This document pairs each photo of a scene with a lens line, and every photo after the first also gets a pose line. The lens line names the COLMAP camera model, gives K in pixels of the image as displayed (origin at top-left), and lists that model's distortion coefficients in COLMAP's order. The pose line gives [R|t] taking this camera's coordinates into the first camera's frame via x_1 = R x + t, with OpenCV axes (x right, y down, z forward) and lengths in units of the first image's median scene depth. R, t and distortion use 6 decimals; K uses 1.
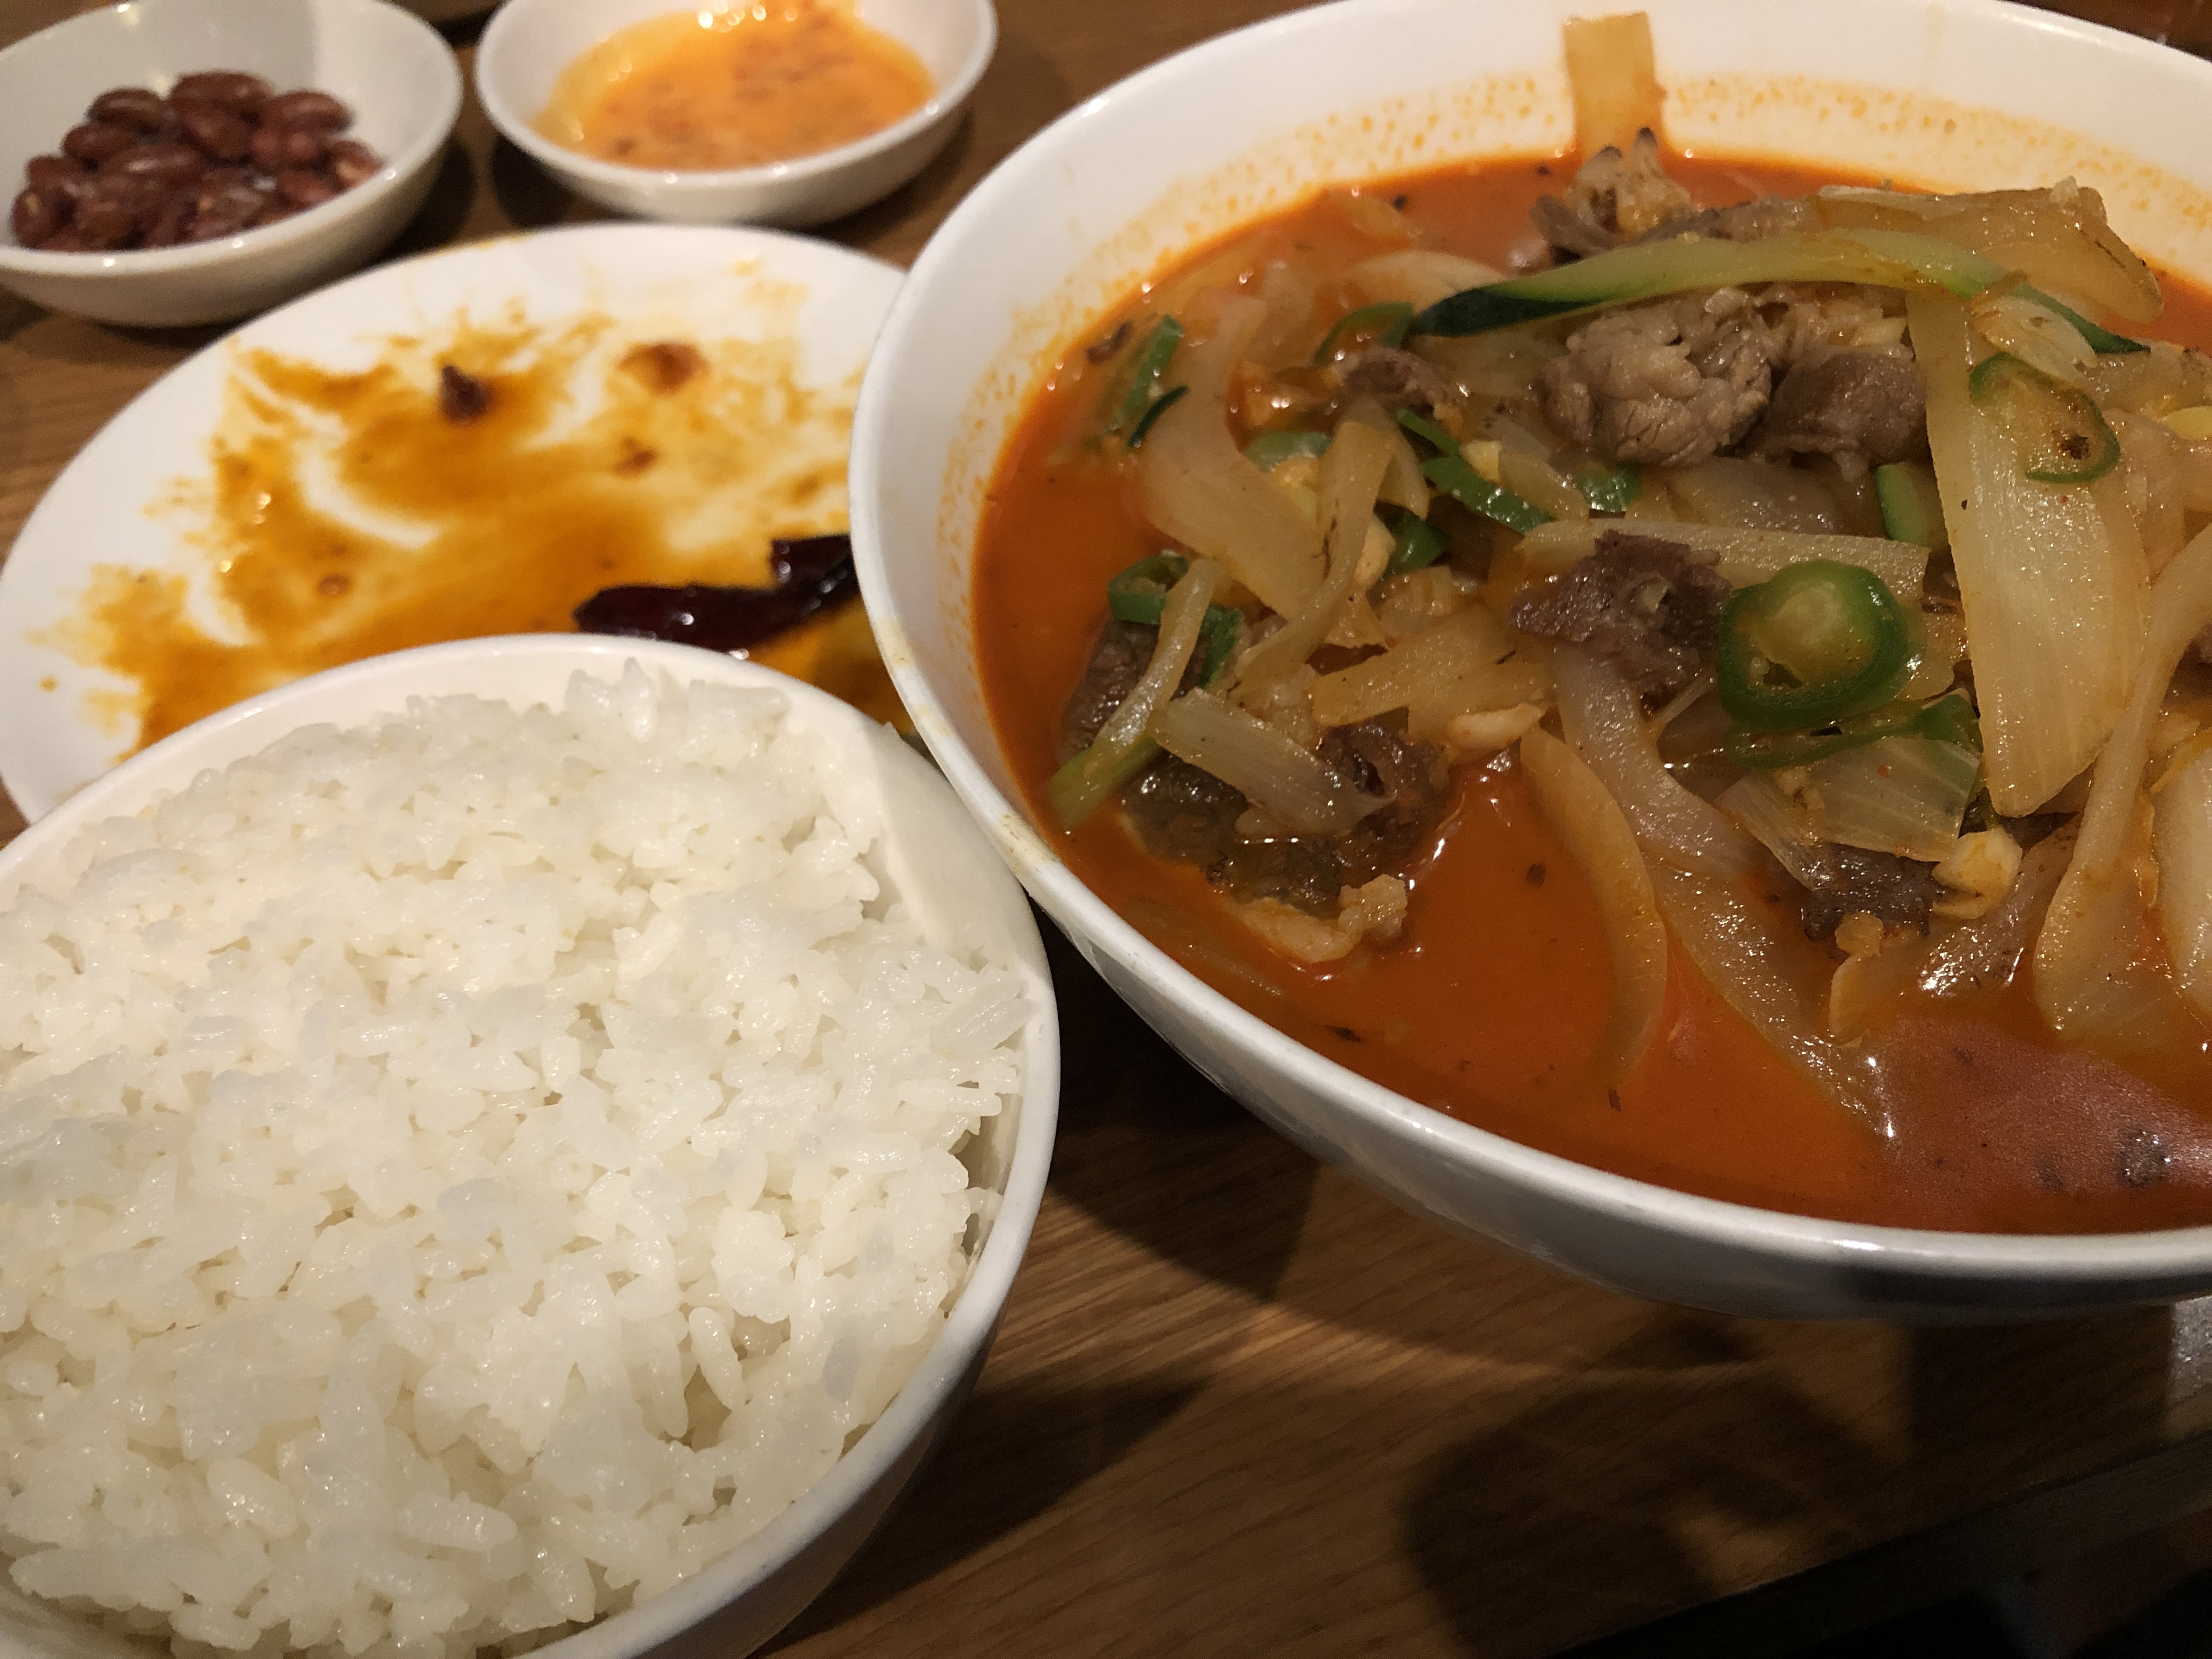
lens RADIAL K [[1795.2, 0, 1117.2], [0, 1795.2, 825.2], [0, 0, 1]] dist [0.008788, -0.003867]
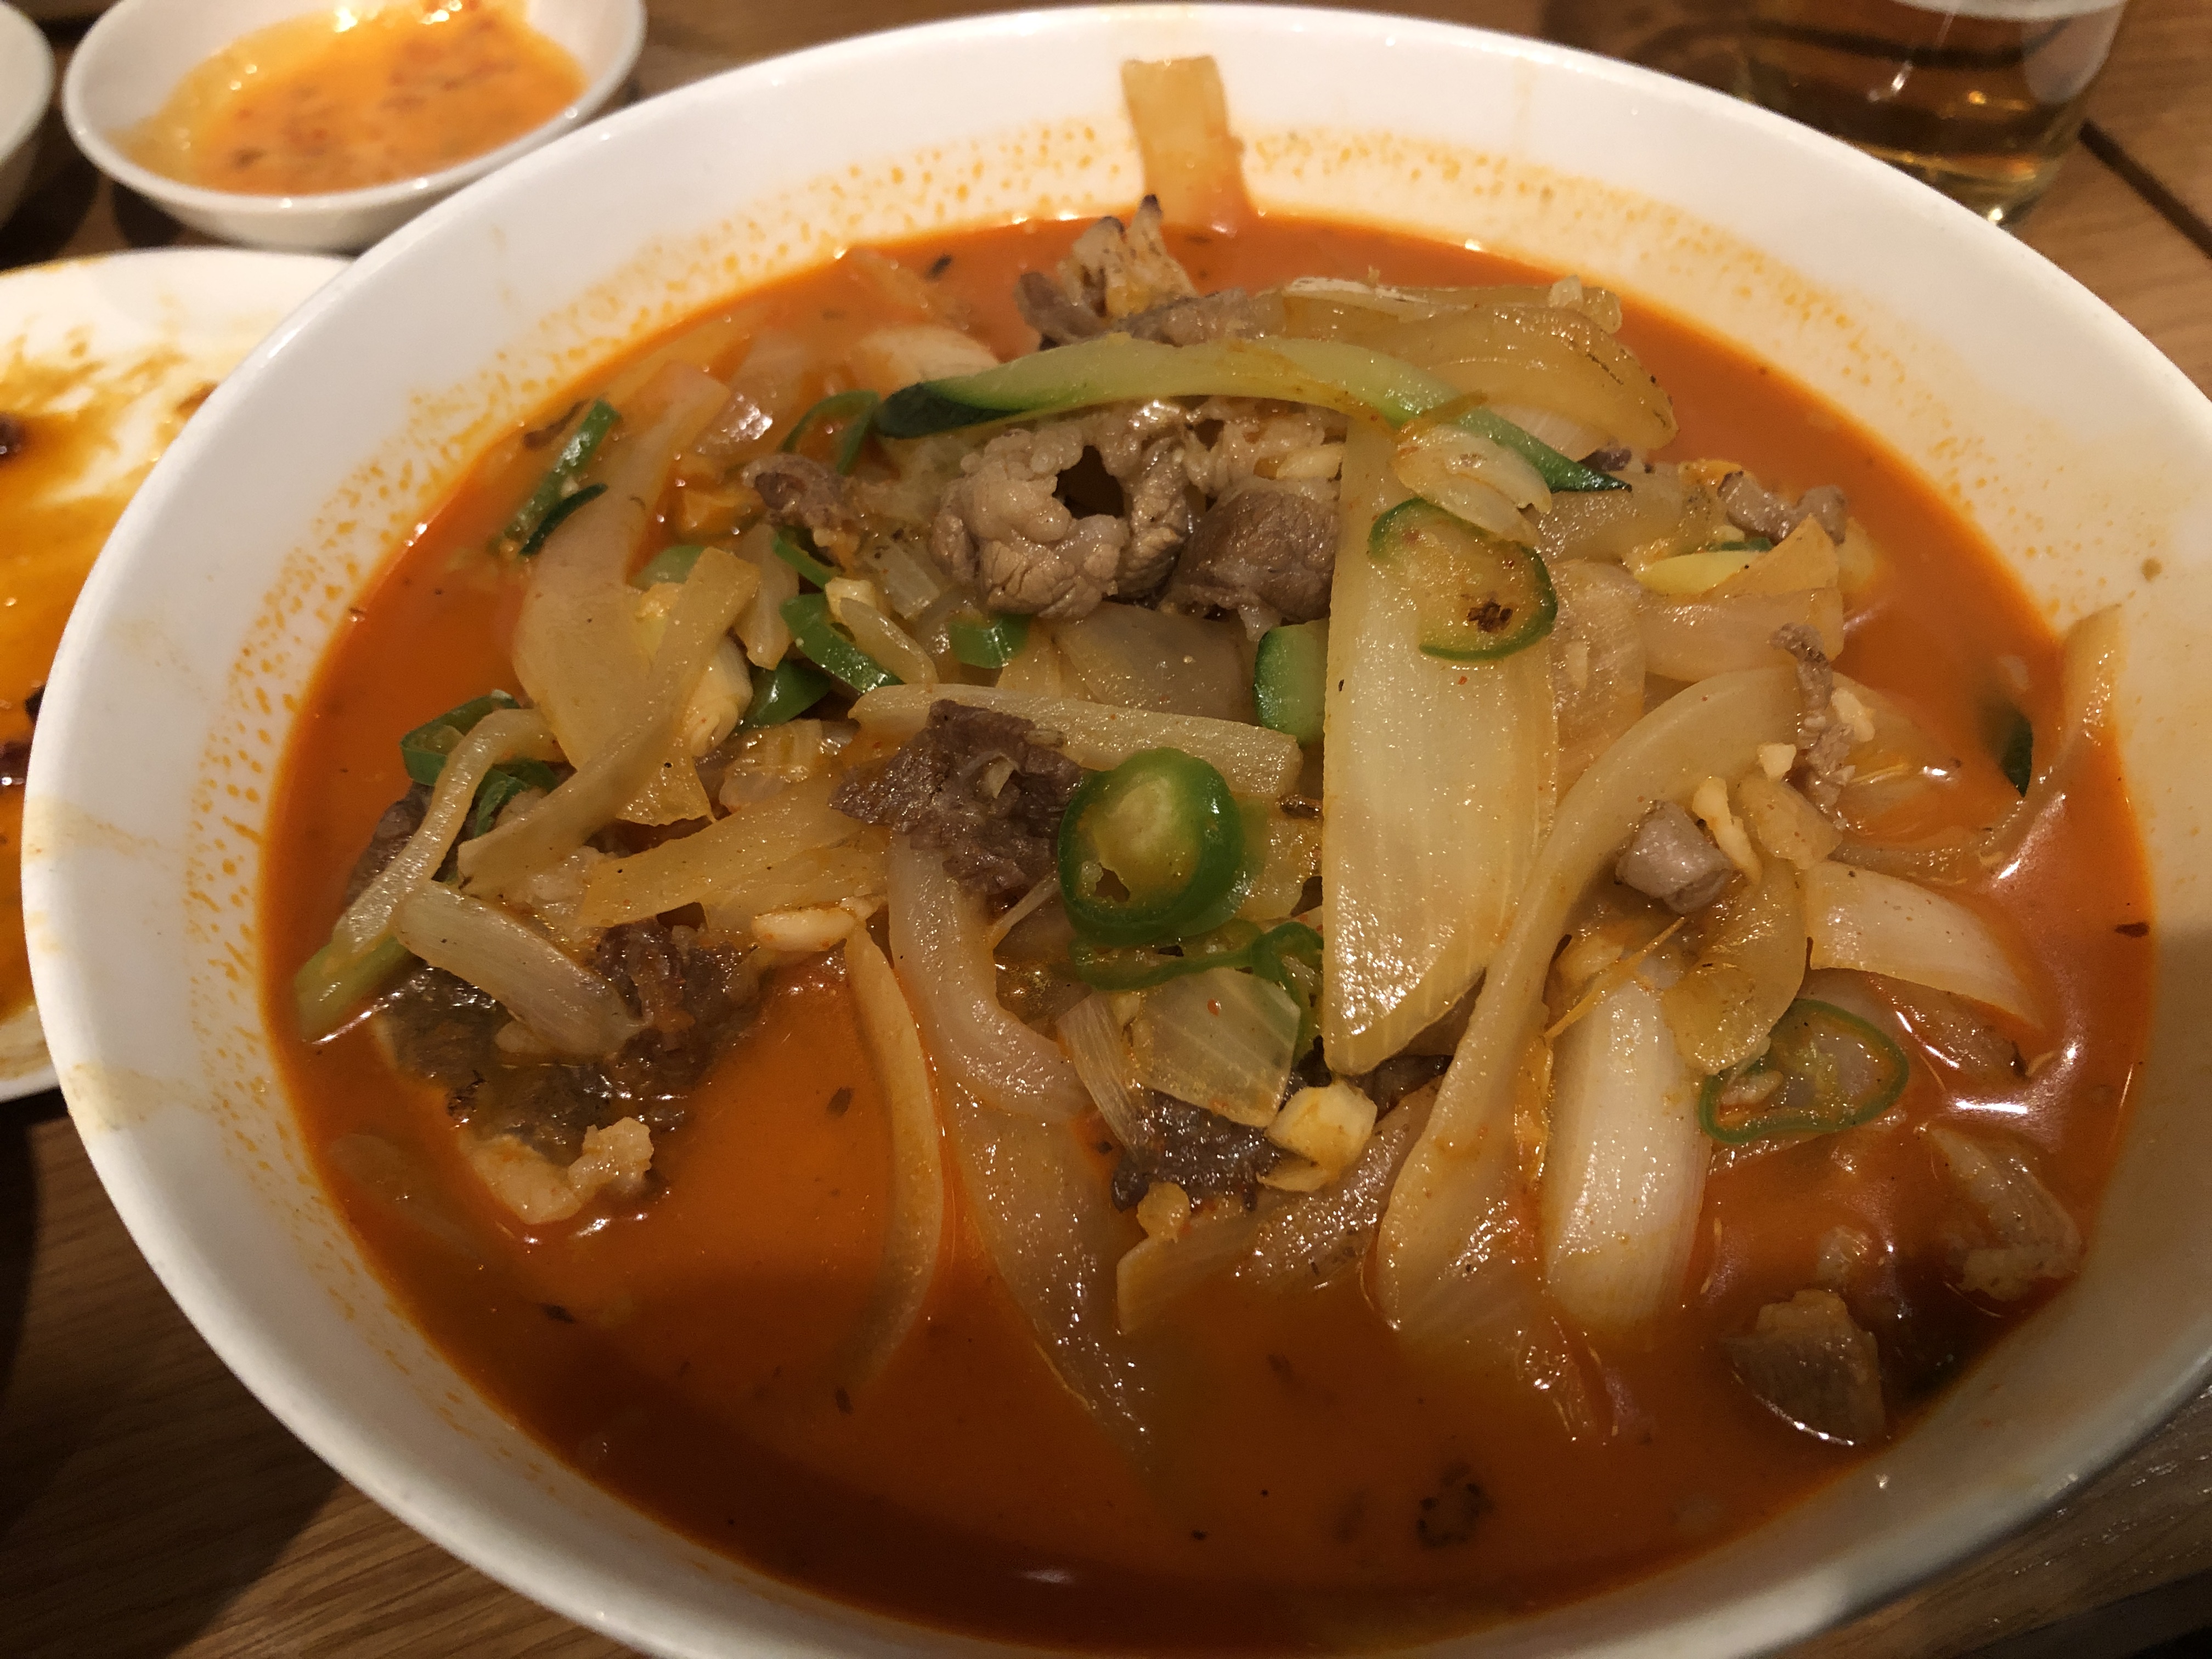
lens RADIAL K [[1795.2, 0, 1095.1], [0, 1795.2, 830.6], [0, 0, 1]] dist [0.008788, -0.003867]
pose [[0.999769, 0.021435, -0.001297, 0.318387], [-0.021414, 0.999667, 0.014424, -0.106677], [0.001606, -0.014393, 0.999895, 0.142512]]
